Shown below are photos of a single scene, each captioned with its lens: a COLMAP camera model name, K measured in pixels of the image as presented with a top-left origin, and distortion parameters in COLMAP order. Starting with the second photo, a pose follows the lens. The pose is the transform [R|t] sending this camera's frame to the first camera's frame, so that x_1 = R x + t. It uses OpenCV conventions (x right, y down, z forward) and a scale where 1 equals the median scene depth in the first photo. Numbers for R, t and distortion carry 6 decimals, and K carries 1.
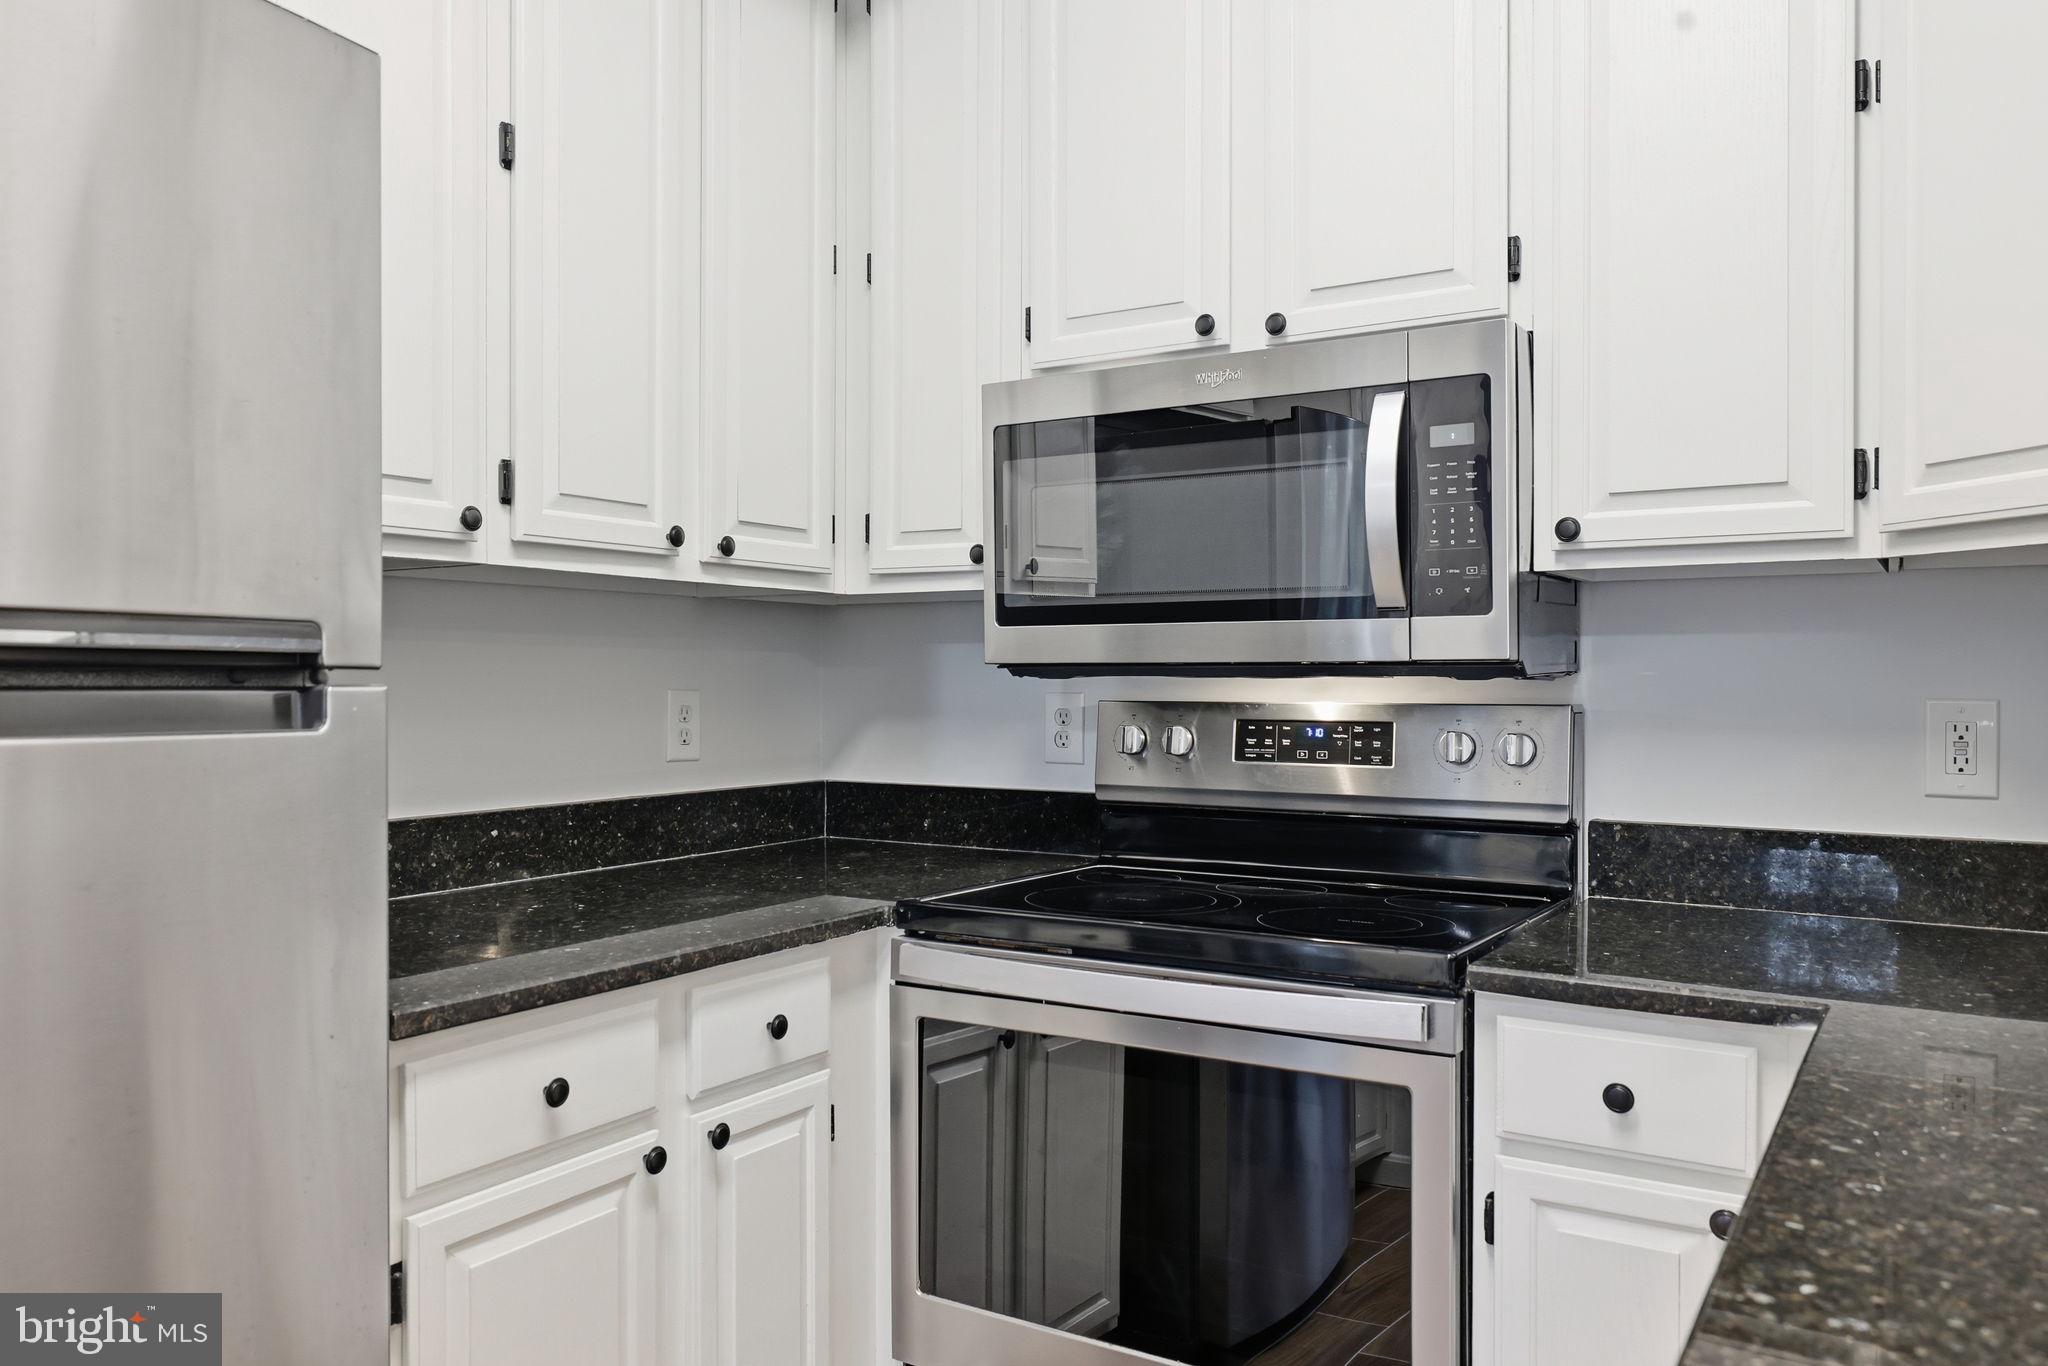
lens RADIAL K [[1475.6, 0, 1029.6], [0, 1475.6, 677.2], [0, 0, 1]] dist [-0.005495, -0.000795]
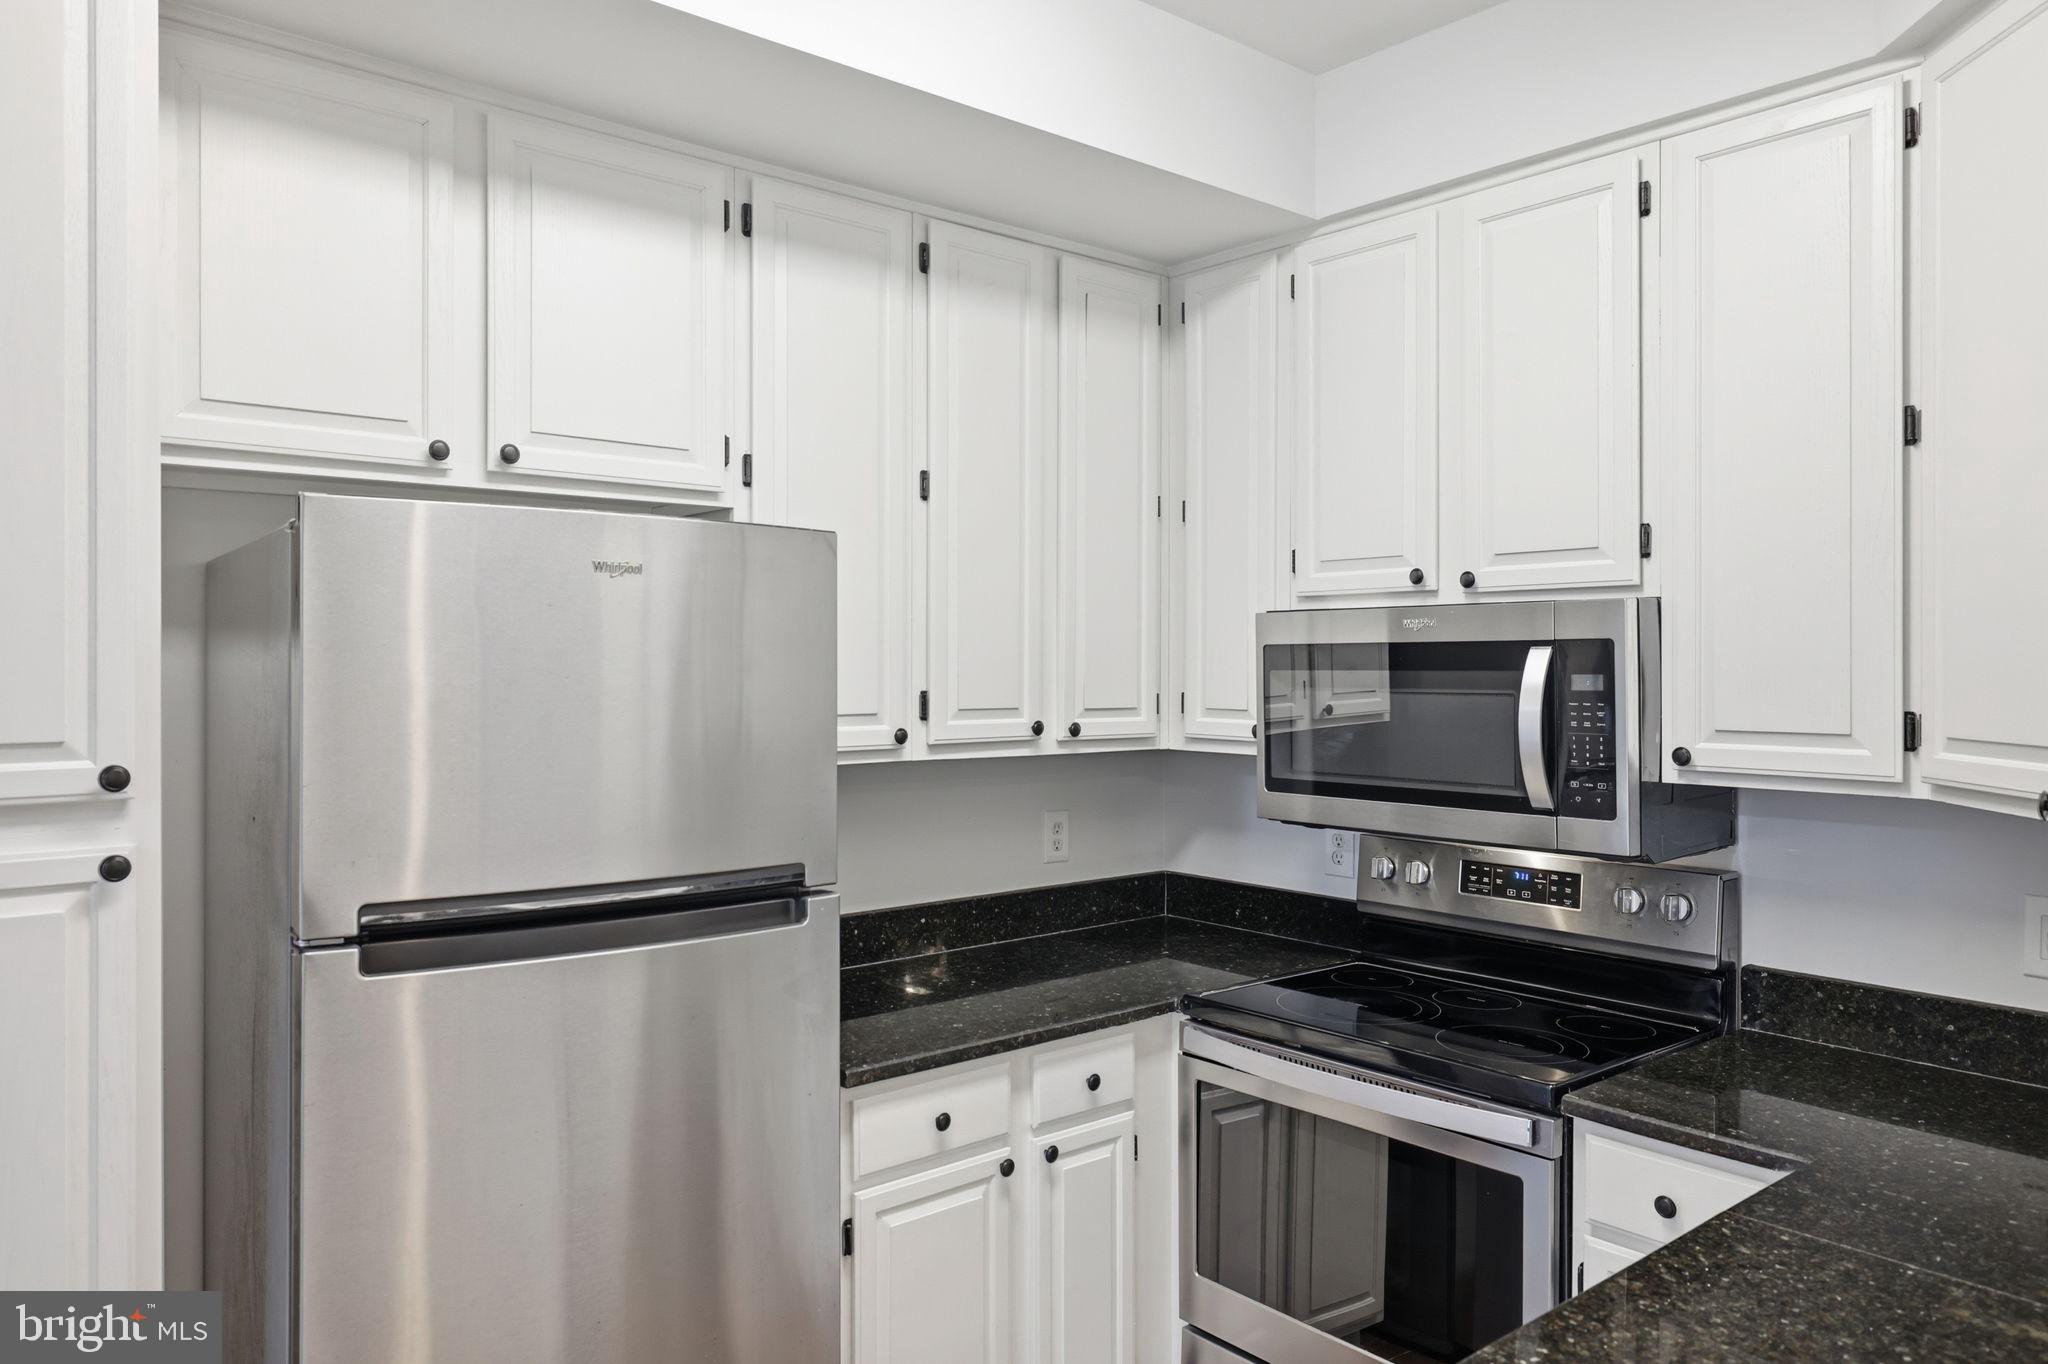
lens RADIAL K [[1365.1, 0, 1020.7], [0, 1365.1, 661.3], [0, 0, 1]] dist [-0.005883, -0.002043]
pose [[0.951374, -0.000010, -0.308038, 0.174574], [-0.002021, 0.999978, -0.006272, -0.169283], [0.308031, 0.006590, 0.951353, -0.311774]]
